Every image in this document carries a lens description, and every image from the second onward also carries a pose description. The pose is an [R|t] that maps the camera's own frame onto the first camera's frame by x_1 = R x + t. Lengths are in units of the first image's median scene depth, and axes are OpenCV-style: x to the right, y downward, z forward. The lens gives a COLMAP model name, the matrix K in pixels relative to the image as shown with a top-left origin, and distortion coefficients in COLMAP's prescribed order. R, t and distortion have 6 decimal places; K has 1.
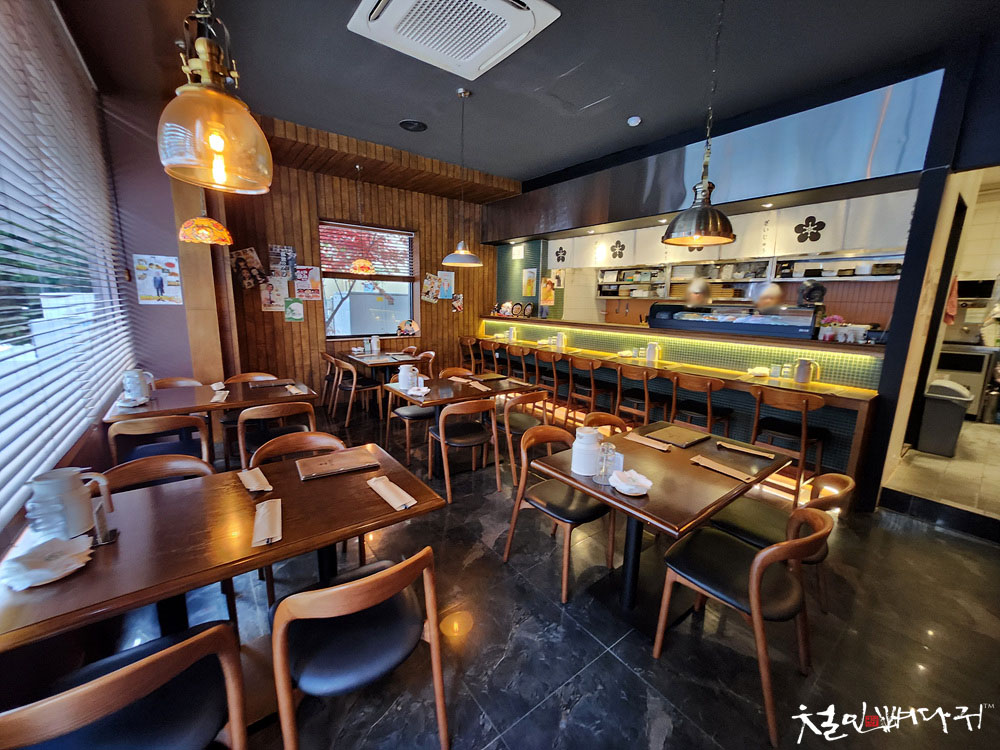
lens RADIAL K [[396.3, 0, 499.8], [0, 396.3, 373.0], [0, 0, 1]] dist [0.000428, -0.000004]
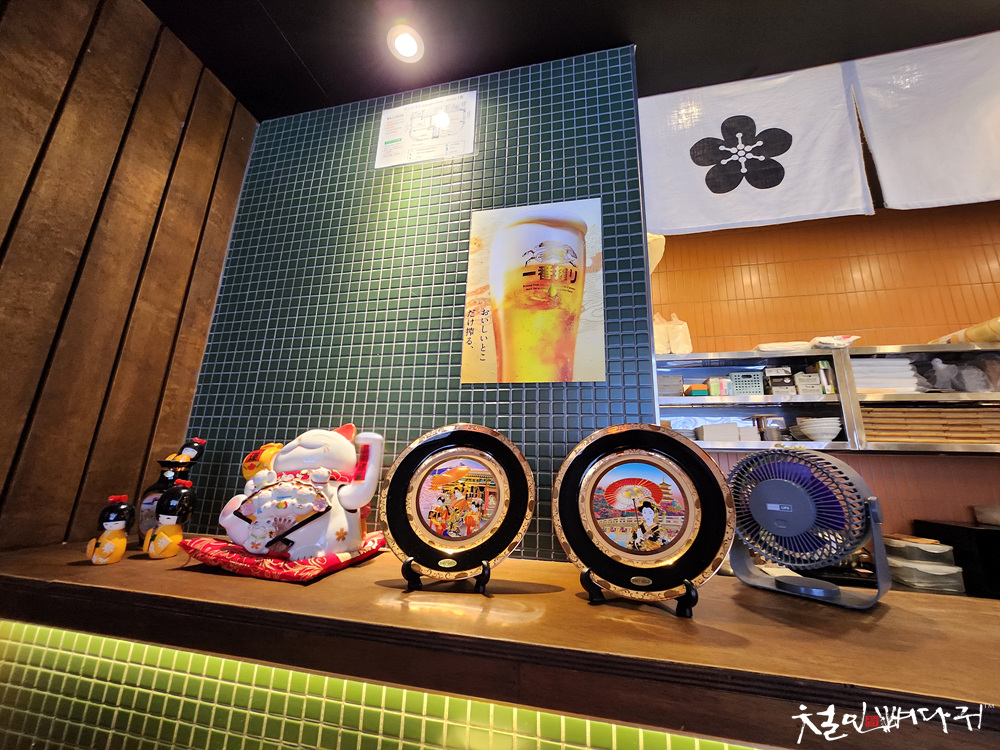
lens RADIAL K [[396.3, 0, 501.3], [0, 396.3, 373.9], [0, 0, 1]] dist [0.000428, -0.000004]
pose [[0.776022, 0.158140, 0.610559, -0.012900], [0.111075, 0.918658, -0.379117, -0.148427], [-0.620848, 0.362021, 0.695333, 0.909118]]
